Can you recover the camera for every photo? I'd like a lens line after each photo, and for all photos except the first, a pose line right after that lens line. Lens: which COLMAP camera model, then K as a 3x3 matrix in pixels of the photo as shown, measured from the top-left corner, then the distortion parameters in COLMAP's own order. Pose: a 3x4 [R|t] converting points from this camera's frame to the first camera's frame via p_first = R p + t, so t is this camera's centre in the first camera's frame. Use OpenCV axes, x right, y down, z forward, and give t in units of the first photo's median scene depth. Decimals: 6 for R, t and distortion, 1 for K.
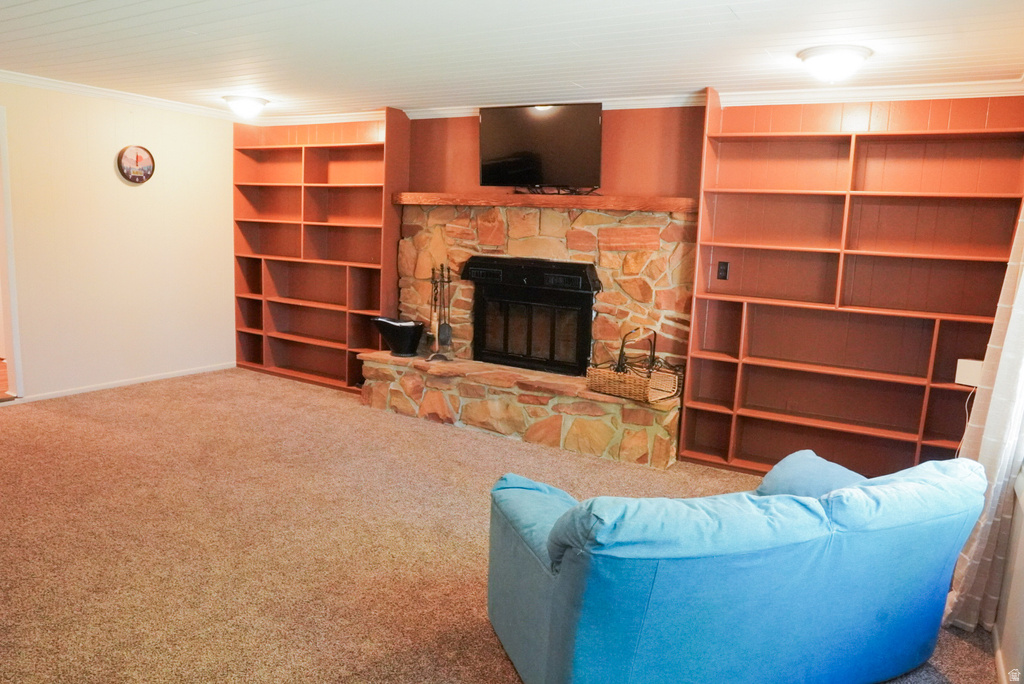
lens RADIAL K [[718.7, 0, 515.4], [0, 718.7, 340.4], [0, 0, 1]] dist [-0.102671, 0.064342]
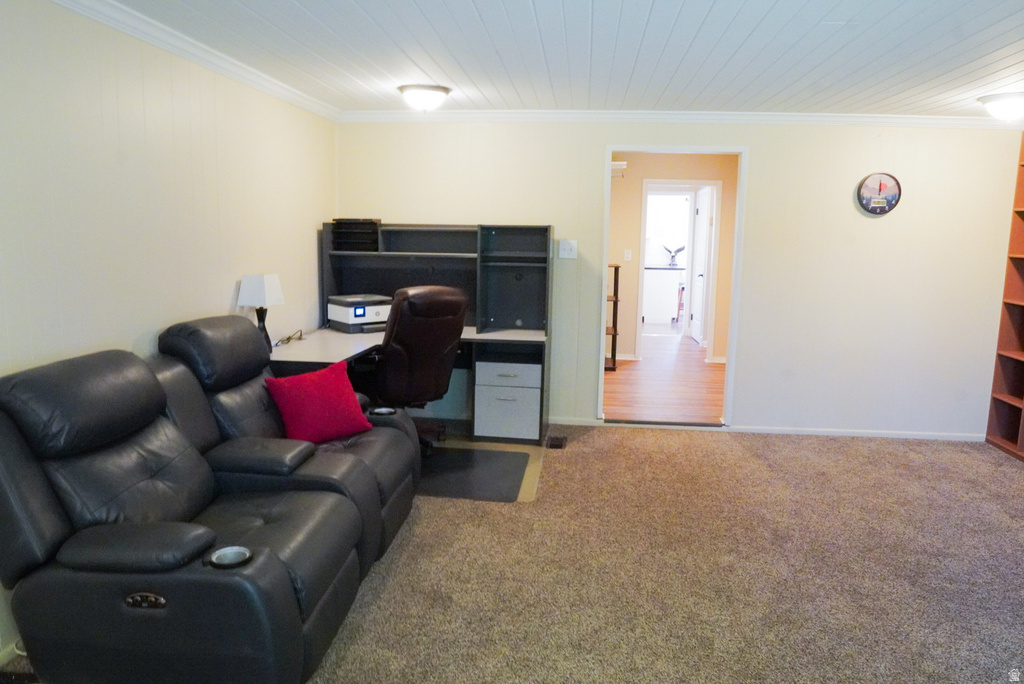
lens RADIAL K [[718.7, 0, 508.9], [0, 718.7, 348.2], [0, 0, 1]] dist [-0.102671, 0.064342]
pose [[0.418512, 0.103002, -0.902352, 0.094152], [-0.140745, 0.988901, 0.047603, -0.037074], [0.897239, 0.107079, 0.428364, 0.241138]]
